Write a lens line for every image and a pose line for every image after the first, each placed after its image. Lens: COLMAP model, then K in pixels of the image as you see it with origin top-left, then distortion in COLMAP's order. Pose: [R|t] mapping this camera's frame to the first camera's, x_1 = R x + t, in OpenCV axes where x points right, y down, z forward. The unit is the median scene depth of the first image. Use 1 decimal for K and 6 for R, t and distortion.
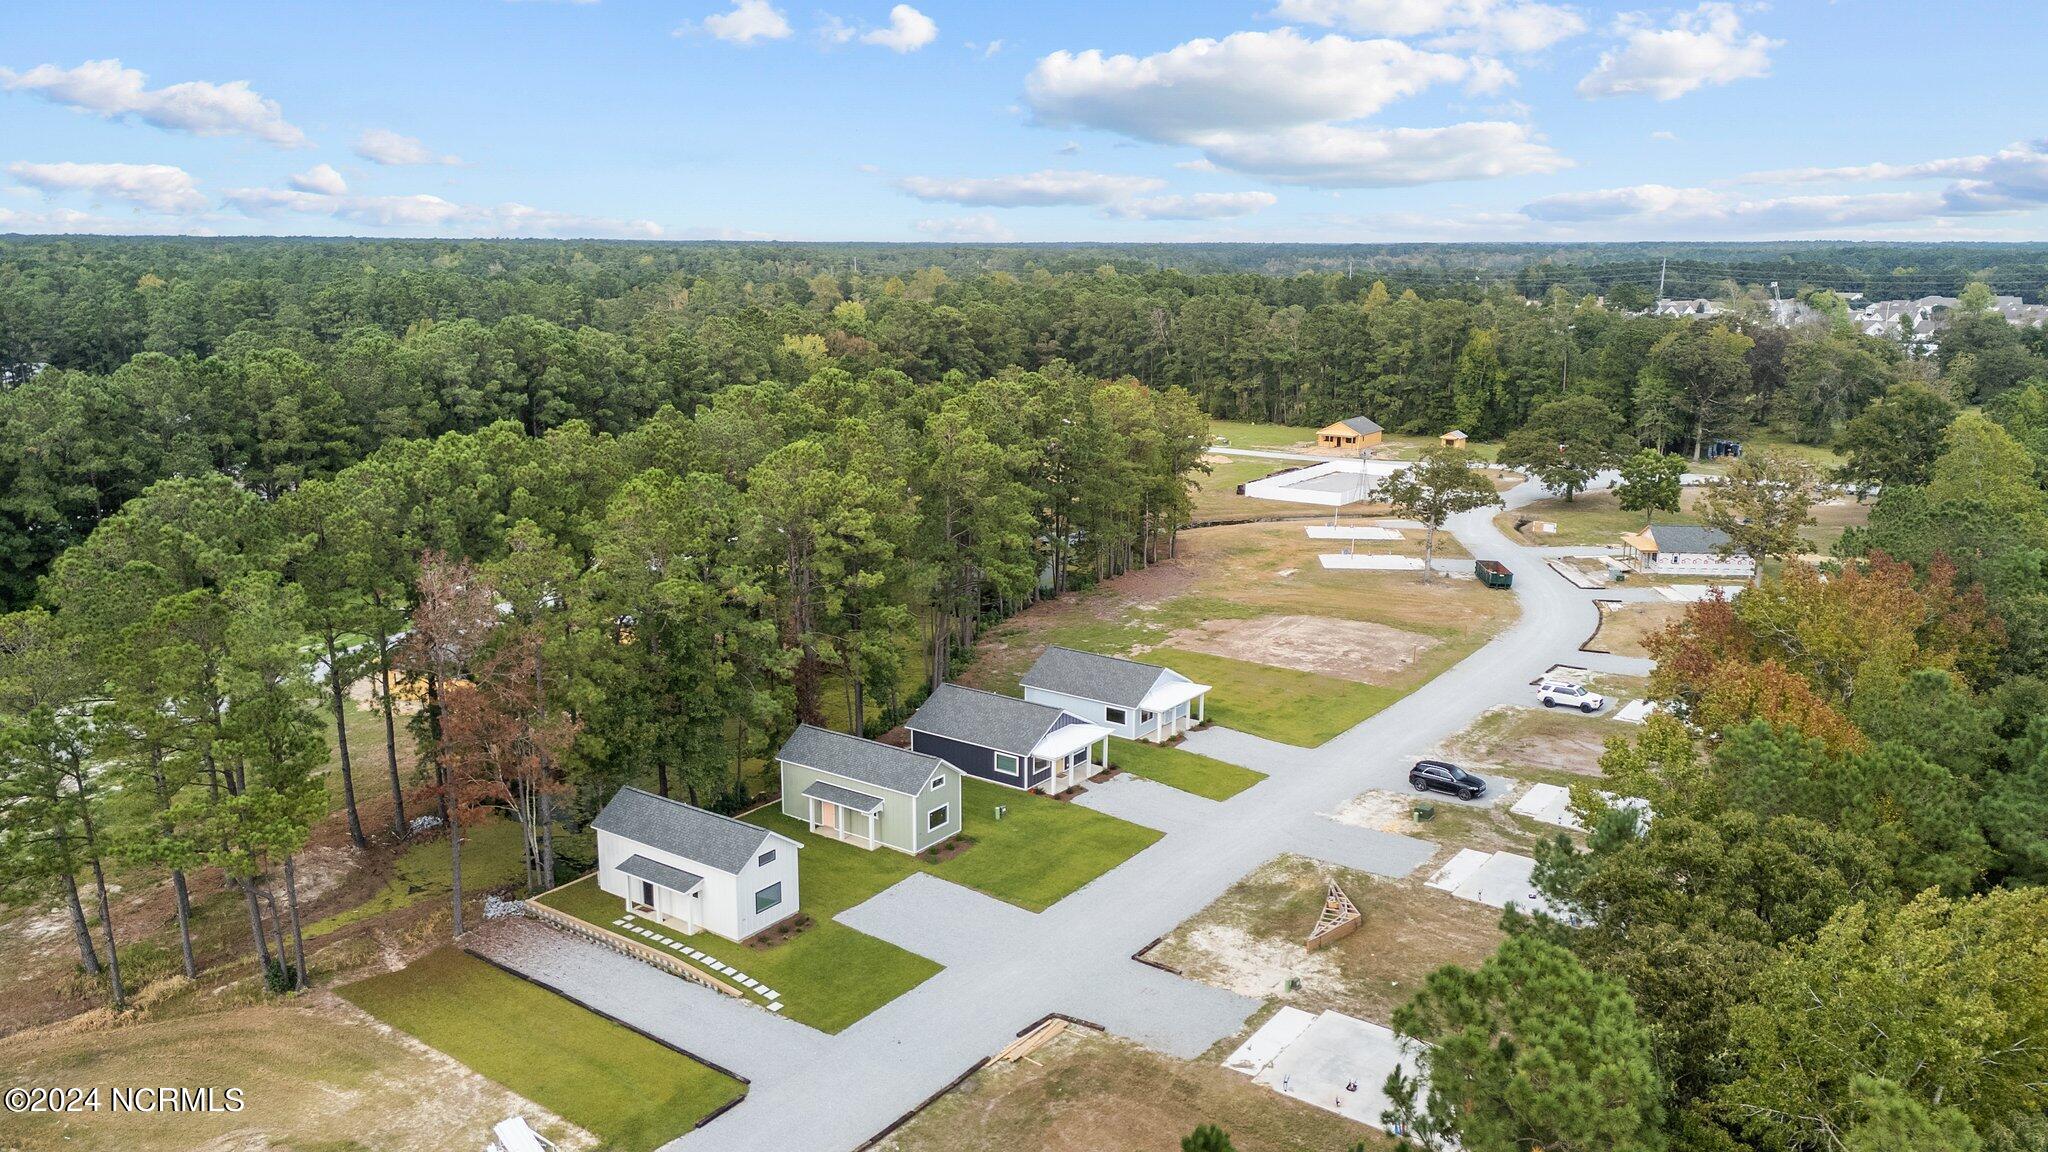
lens RADIAL K [[1496.7, 0, 1044.7], [0, 1496.7, 570.7], [0, 0, 1]] dist [0.080477, -0.093618]
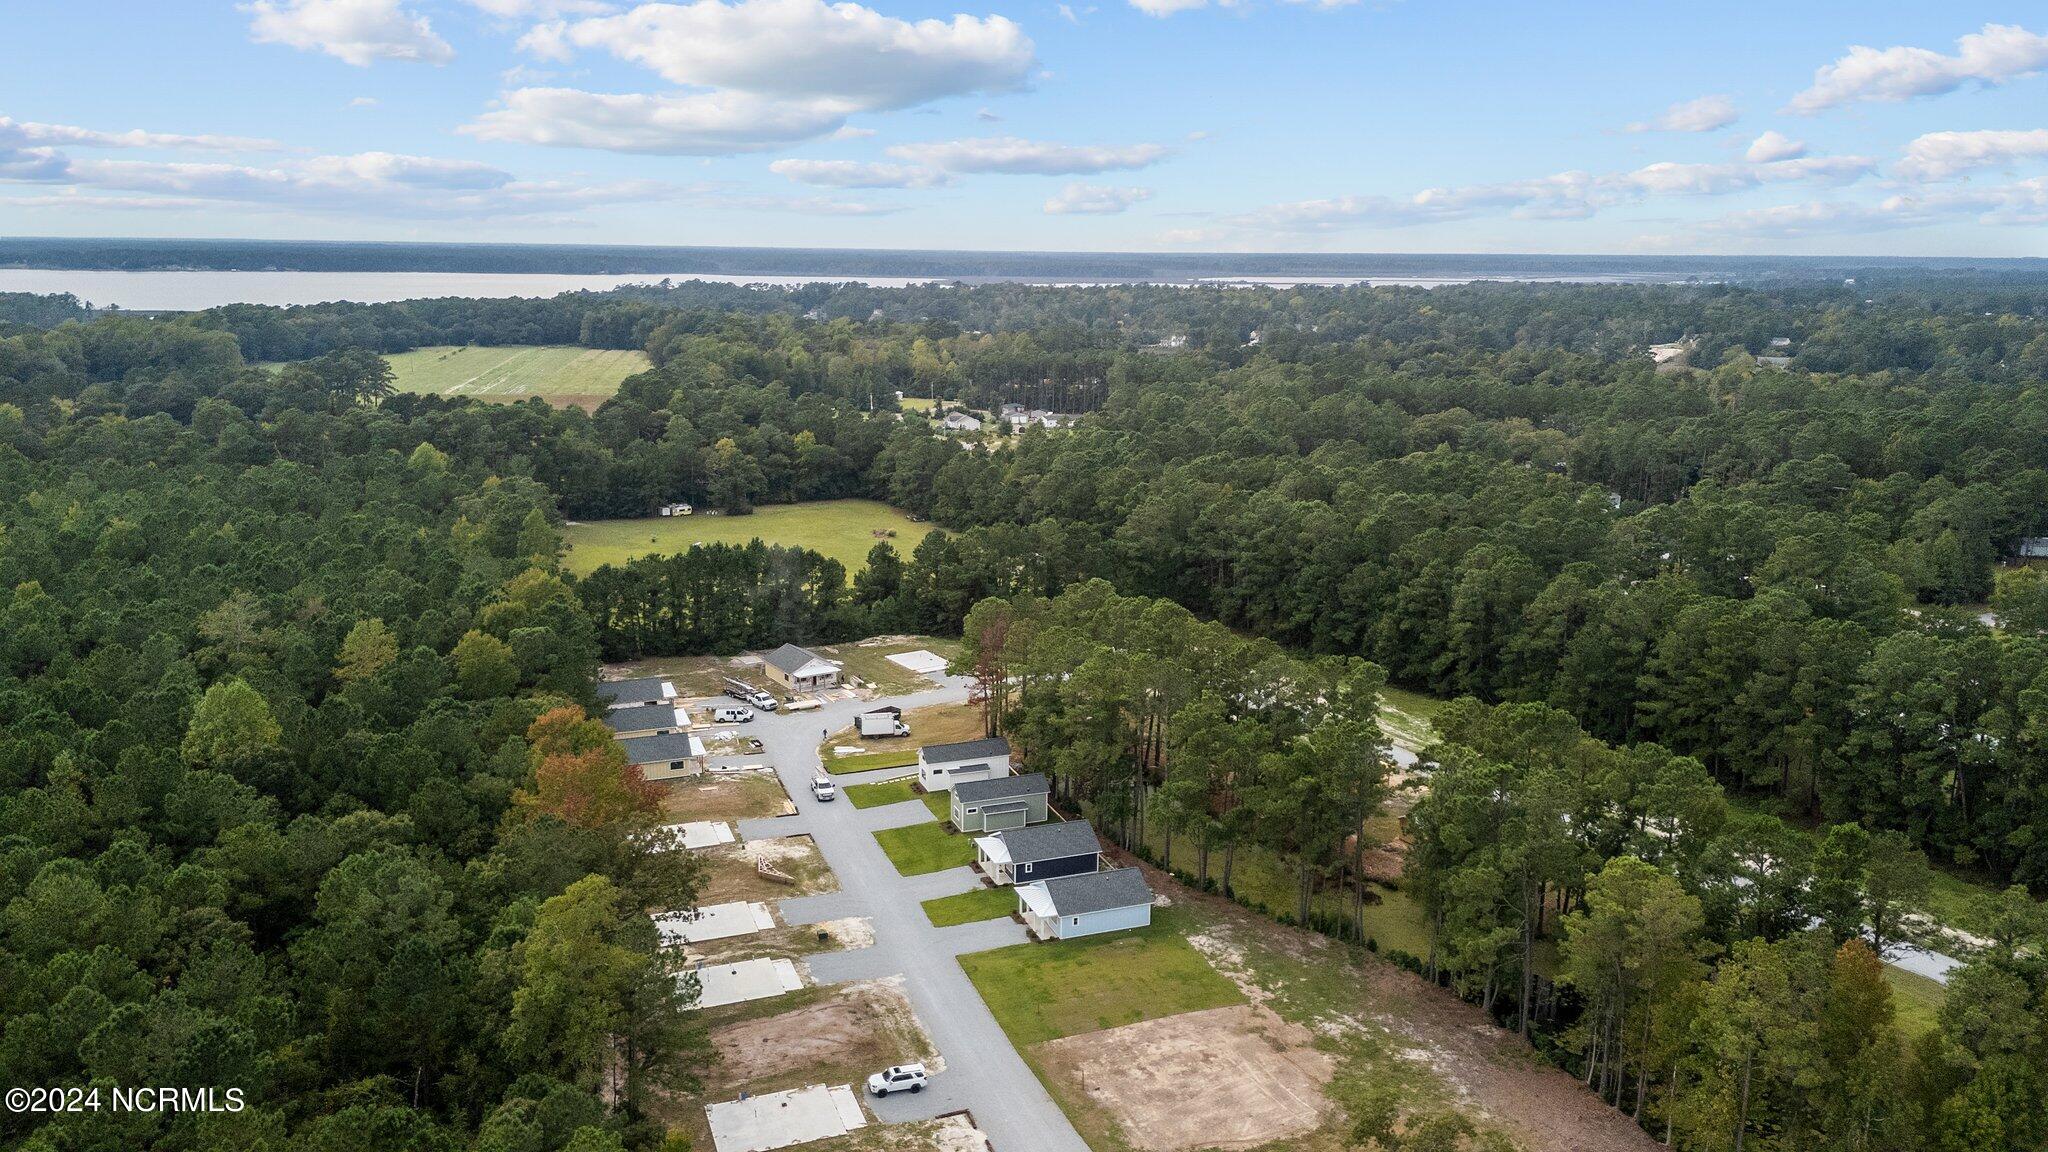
lens RADIAL K [[1502.6, 0, 1030.9], [0, 1502.6, 582.7], [0, 0, 1]] dist [0.086835, -0.089379]
pose [[-0.558953, 0.173528, -0.810839, 1.316247], [-0.190111, 0.924992, 0.329011, -0.726660], [0.807112, 0.338051, -0.484037, 1.770459]]
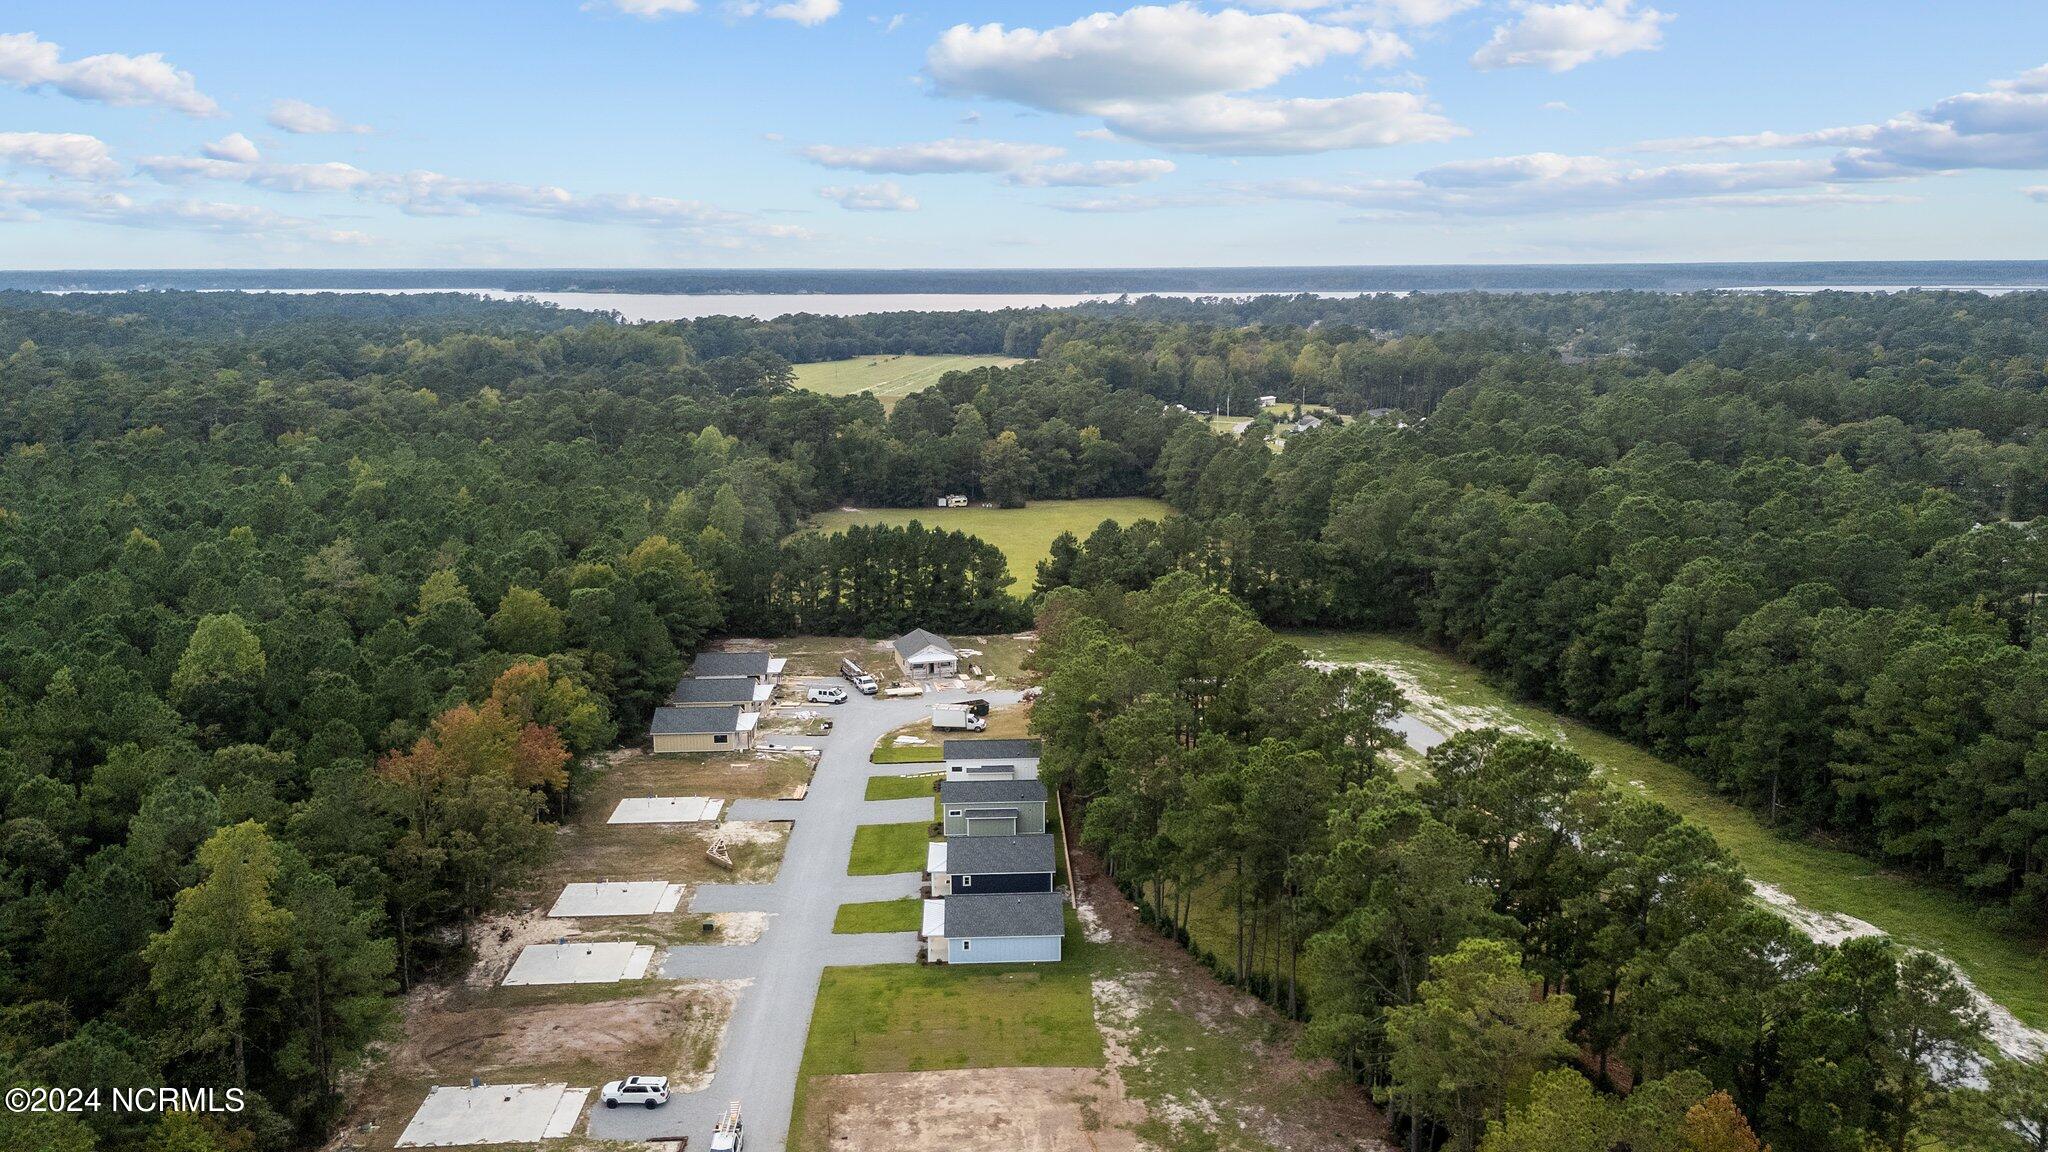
lens RADIAL K [[1502.6, 0, 1030.9], [0, 1502.6, 582.7], [0, 0, 1]] dist [0.086835, -0.089379]
pose [[-0.791911, 0.127642, -0.597147, 0.815213], [-0.129588, 0.920506, 0.368614, -0.707545], [0.596728, 0.369292, -0.712418, 2.050751]]
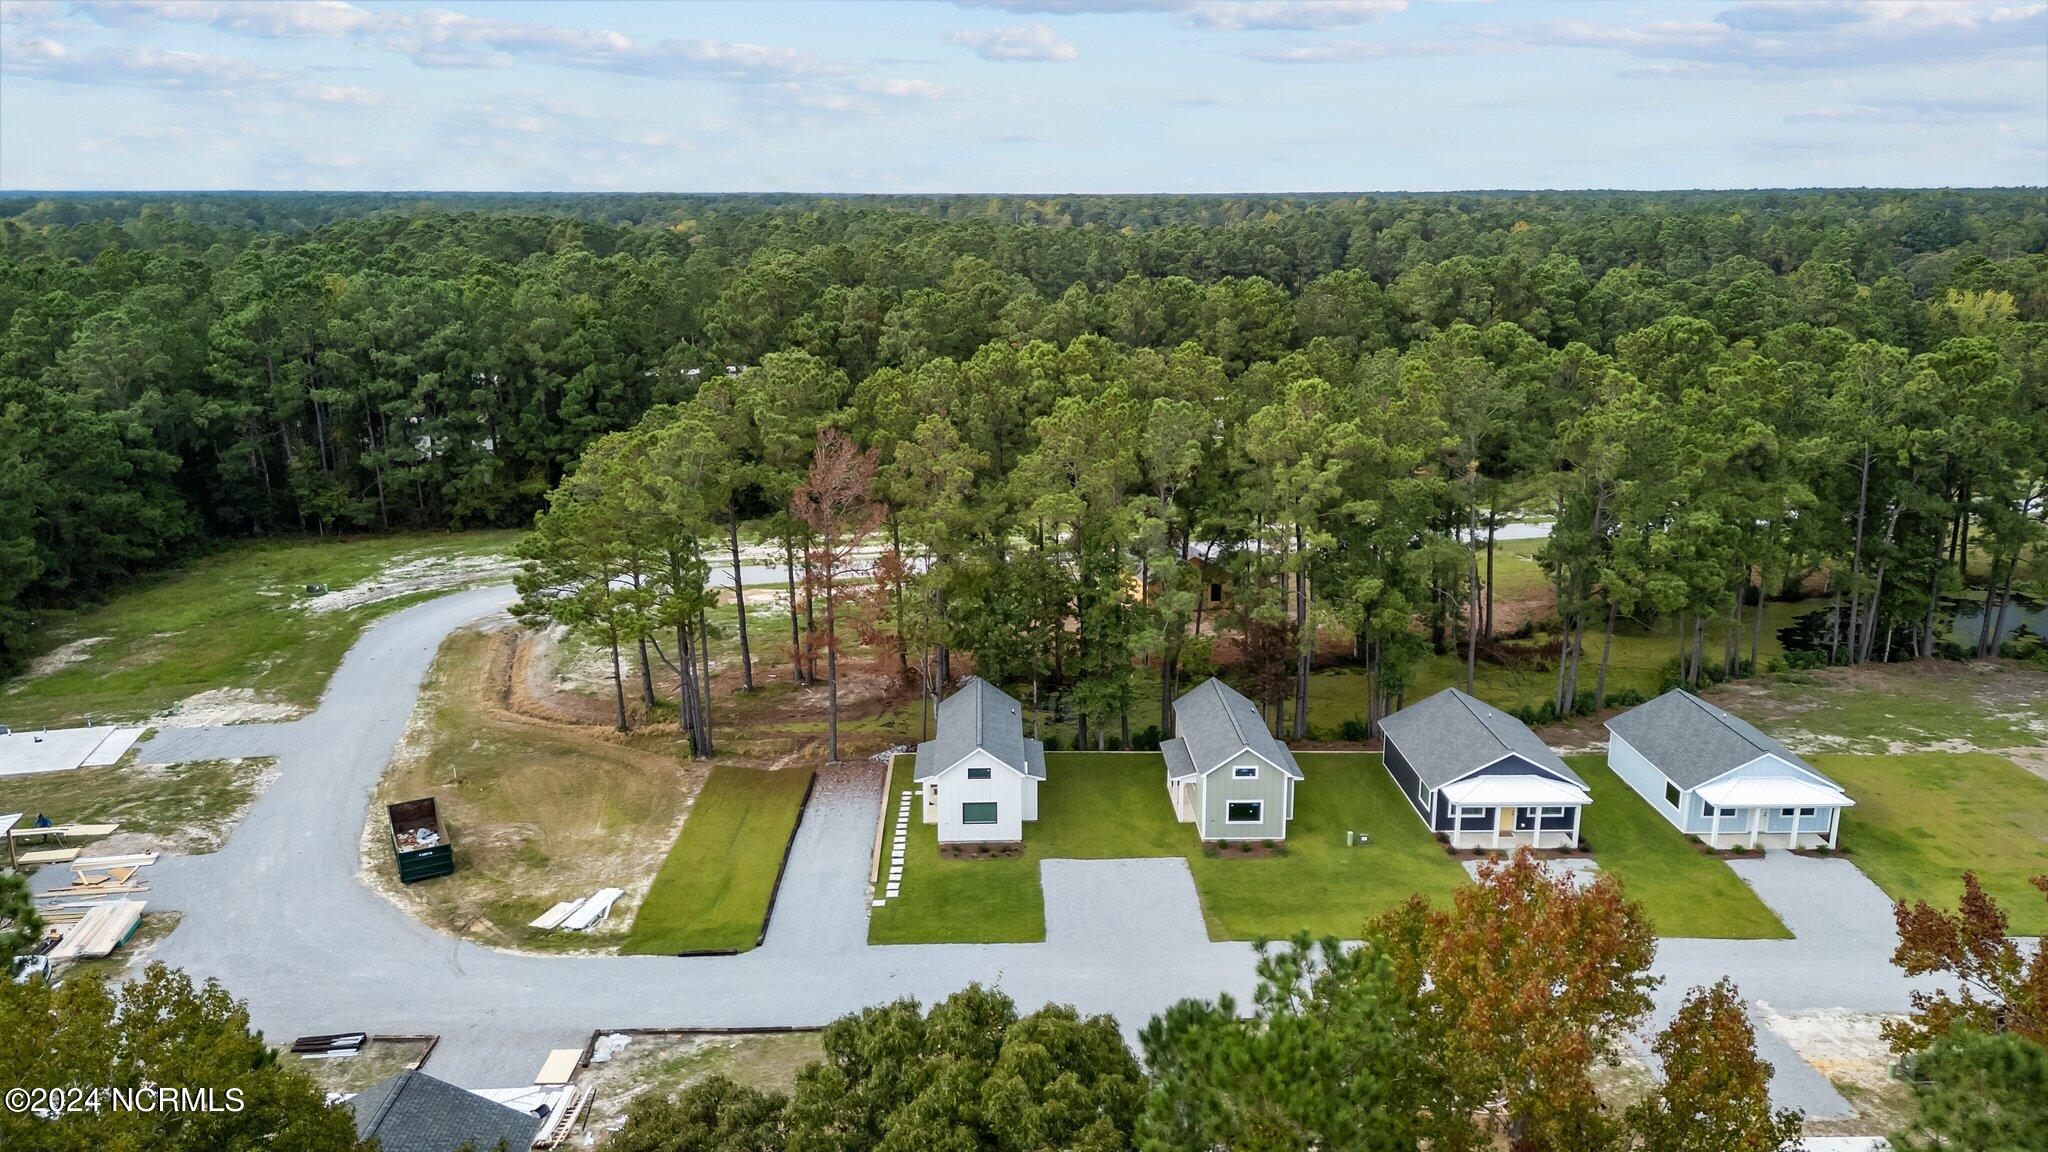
lens RADIAL K [[1502.6, 0, 1030.9], [0, 1502.6, 582.7], [0, 0, 1]] dist [0.086835, -0.089379]
pose [[0.607316, 0.194251, -0.770346, 0.460135], [-0.167472, 0.979161, 0.114877, -0.042725], [0.776608, 0.059244, 0.627192, 0.311013]]
